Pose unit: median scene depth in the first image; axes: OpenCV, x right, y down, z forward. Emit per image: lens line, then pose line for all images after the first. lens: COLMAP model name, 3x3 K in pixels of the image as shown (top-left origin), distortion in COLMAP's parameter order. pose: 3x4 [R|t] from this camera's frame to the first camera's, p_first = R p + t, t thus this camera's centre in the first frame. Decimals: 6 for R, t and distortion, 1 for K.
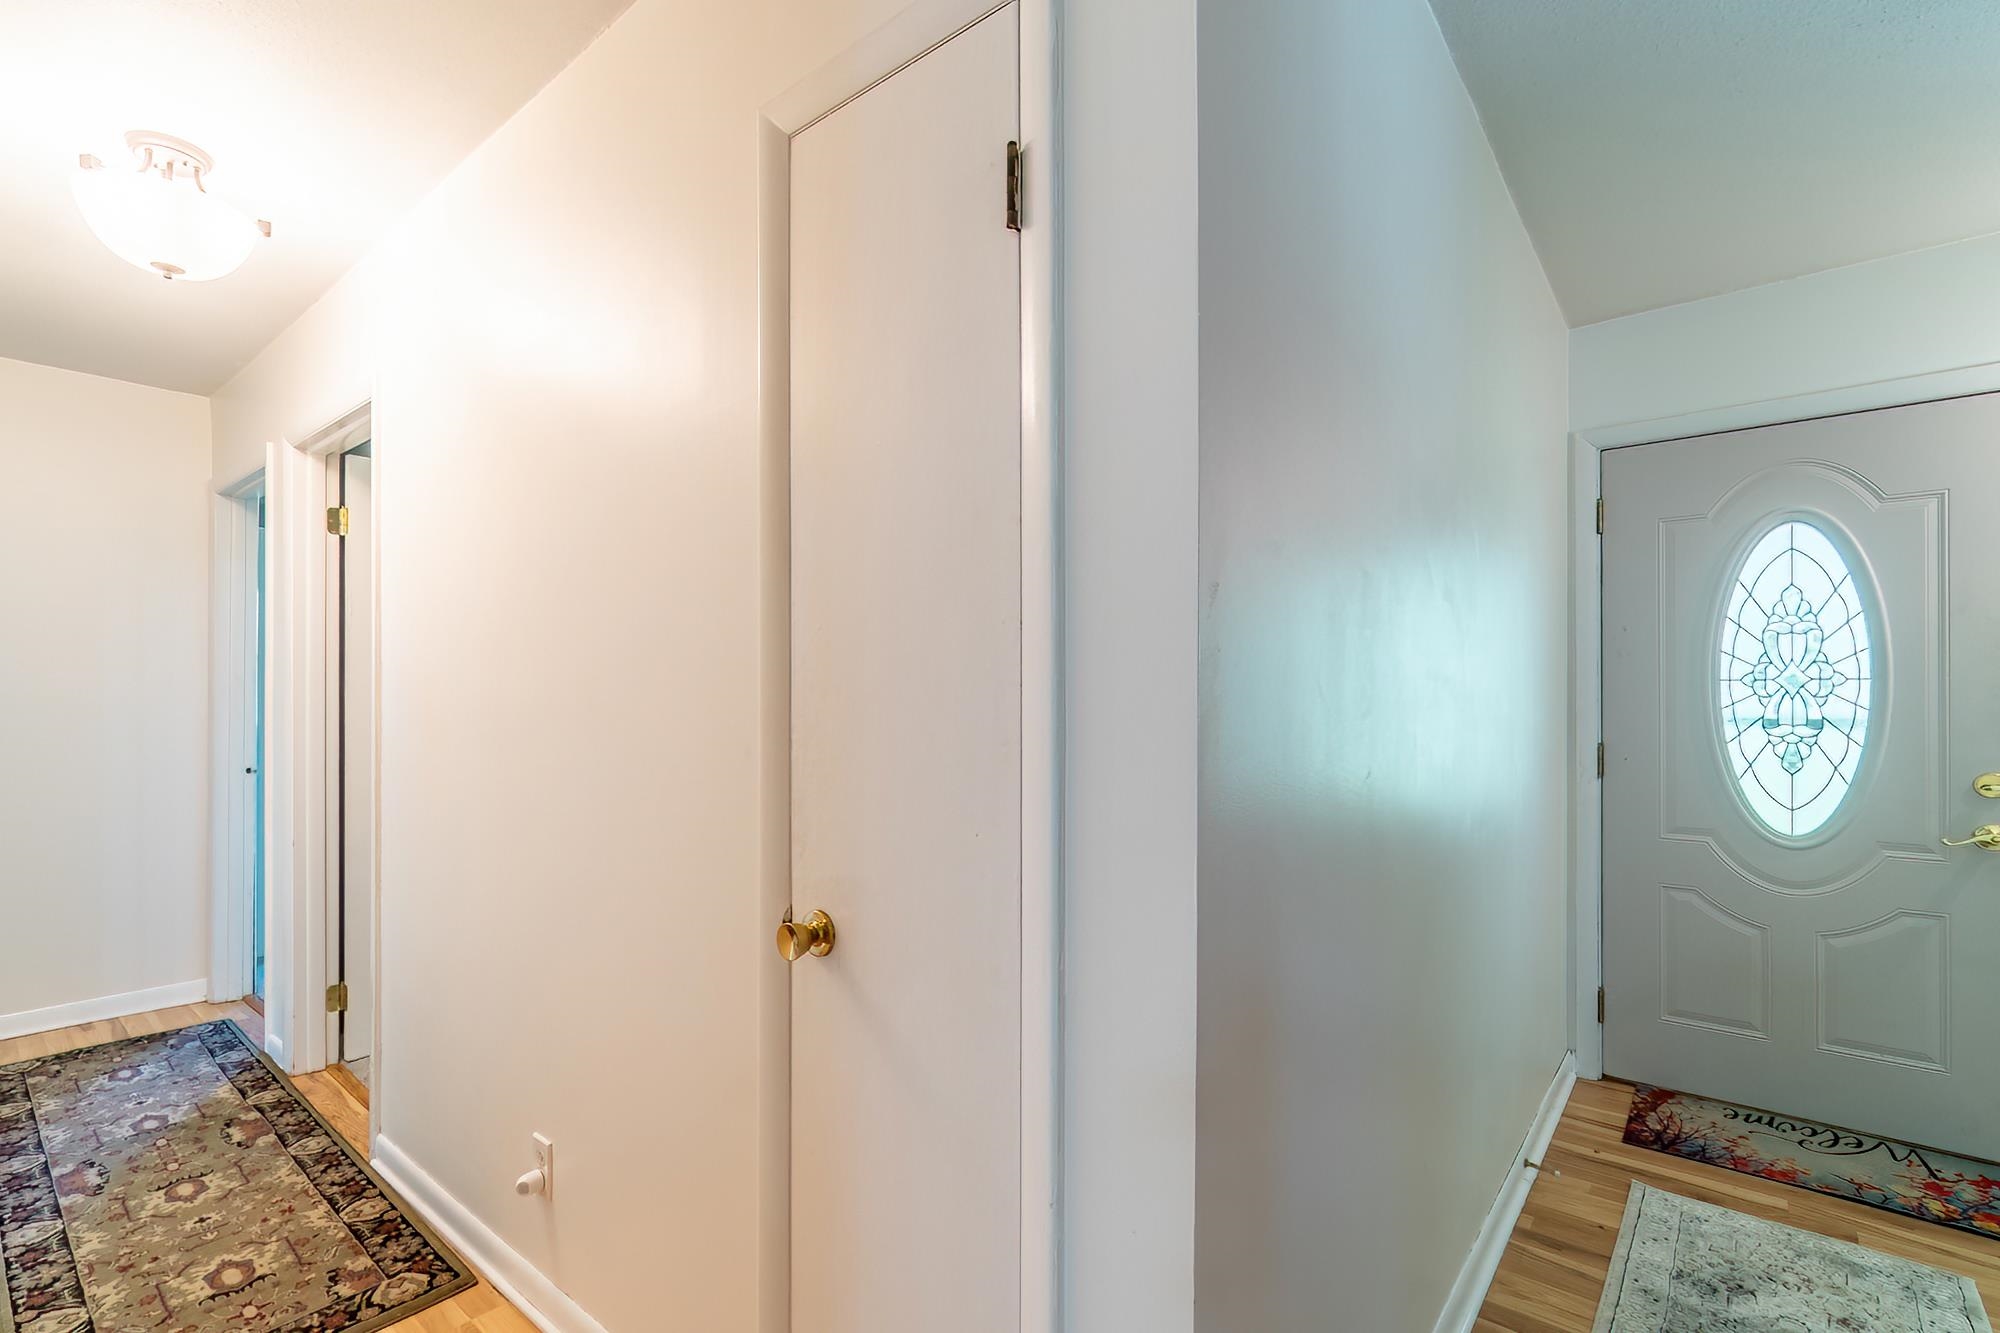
lens RADIAL K [[893.7, 0, 975.2], [0, 893.7, 696.4], [0, 0, 1]] dist [-0.005456, 0.000846]
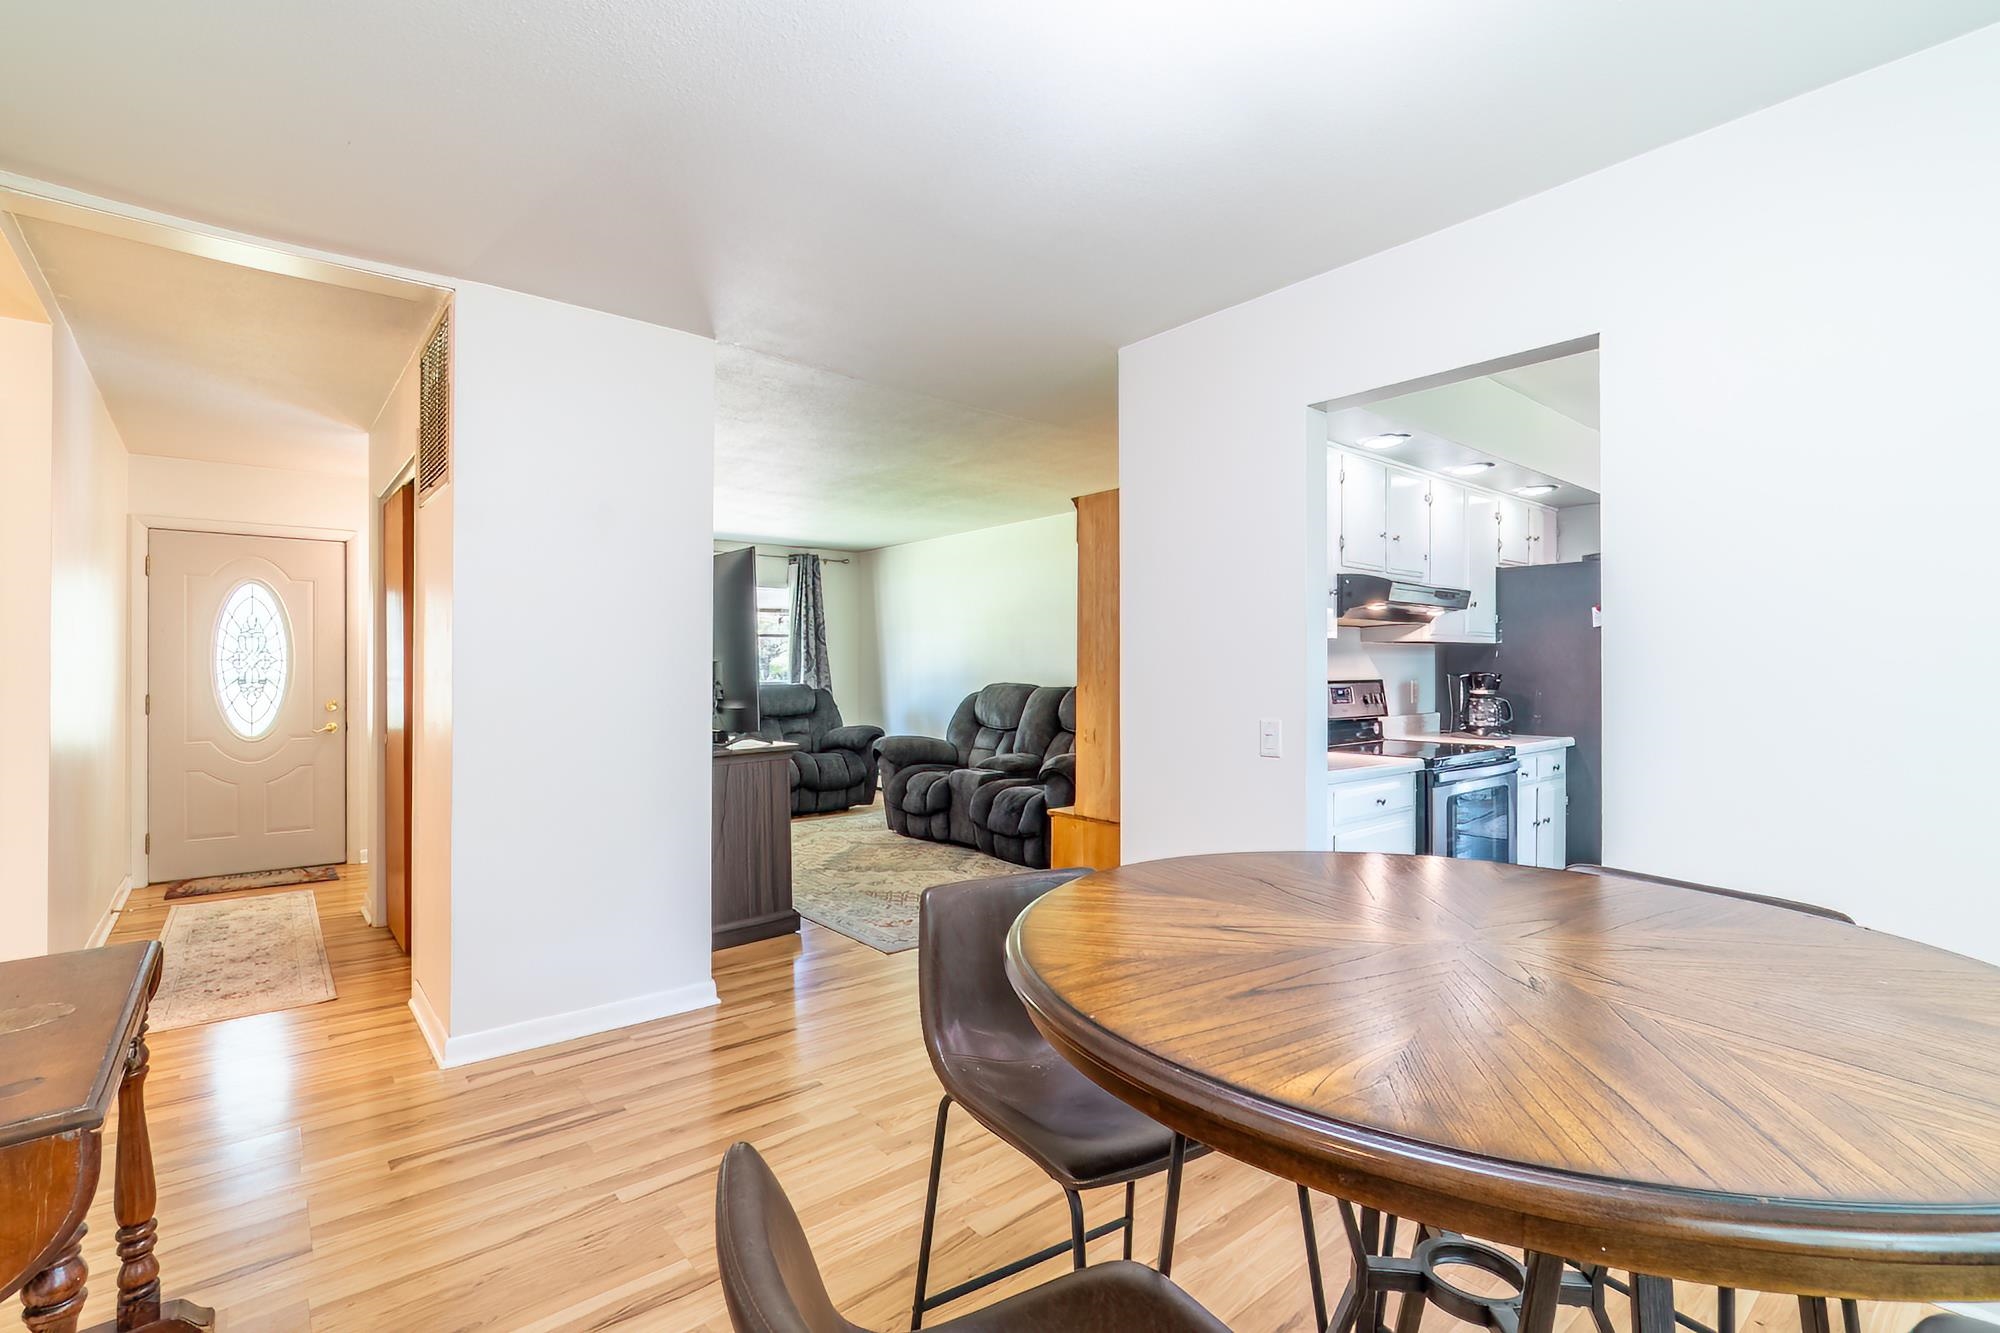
lens RADIAL K [[893.7, 0, 986.4], [0, 893.7, 672.1], [0, 0, 1]] dist [-0.005456, 0.000846]
pose [[0.165921, 0.001765, 0.986137, -0.844933], [-0.002257, 0.999996, -0.001410, 0.008041], [-0.986136, -0.001992, 0.165925, -1.032877]]
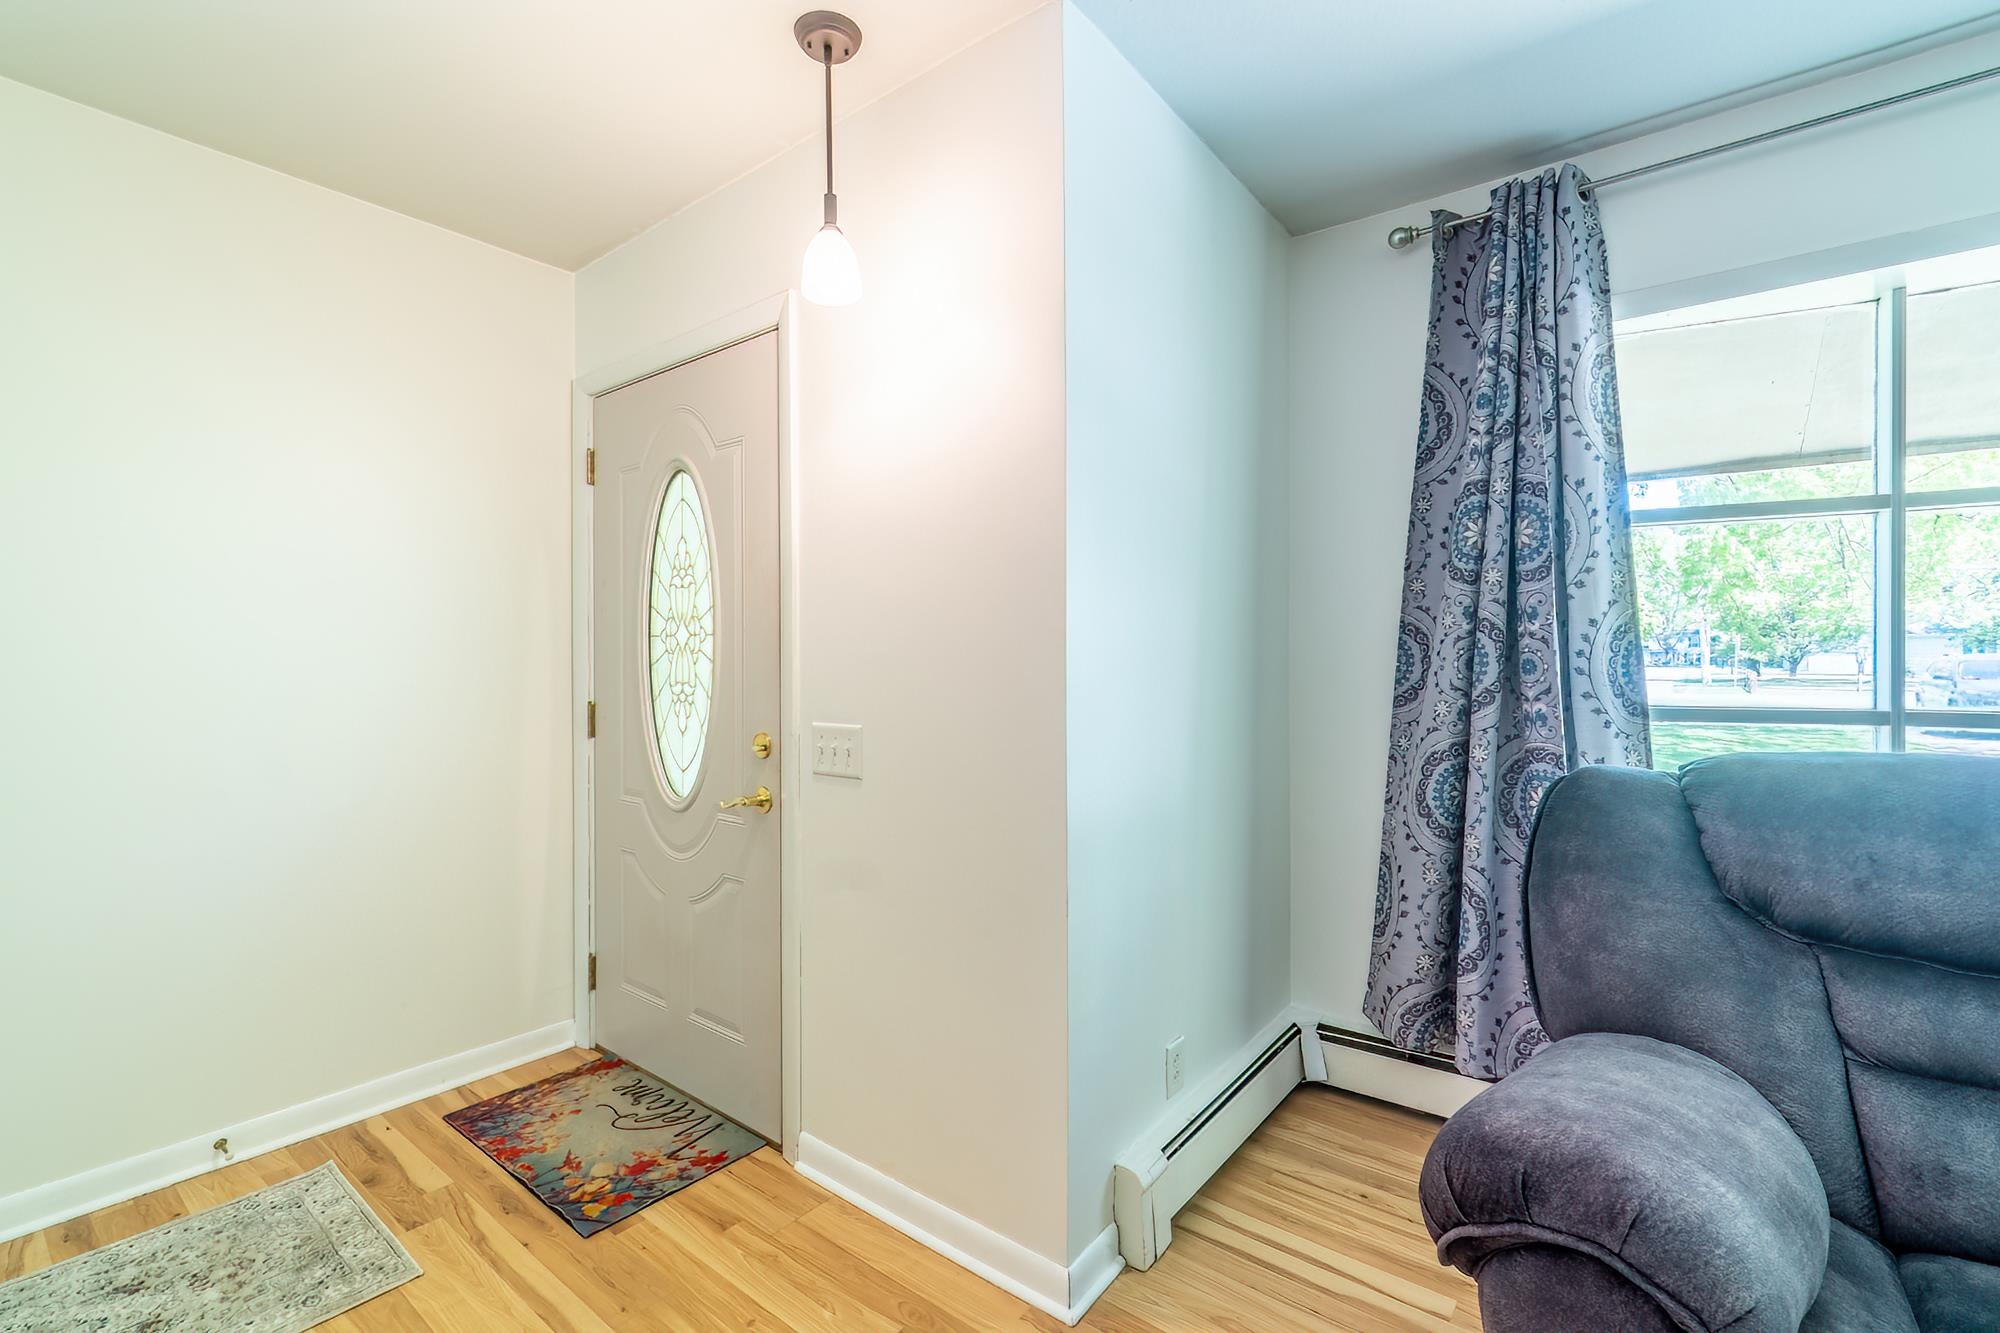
lens RADIAL K [[893.7, 0, 1000.5], [0, 893.7, 653.9], [0, 0, 1]] dist [-0.005456, 0.000846]
pose [[0.999343, 0.002803, 0.036127, 1.238229], [-0.003208, 0.999932, 0.011179, -0.011013], [-0.036094, -0.011288, 0.999285, 0.024738]]
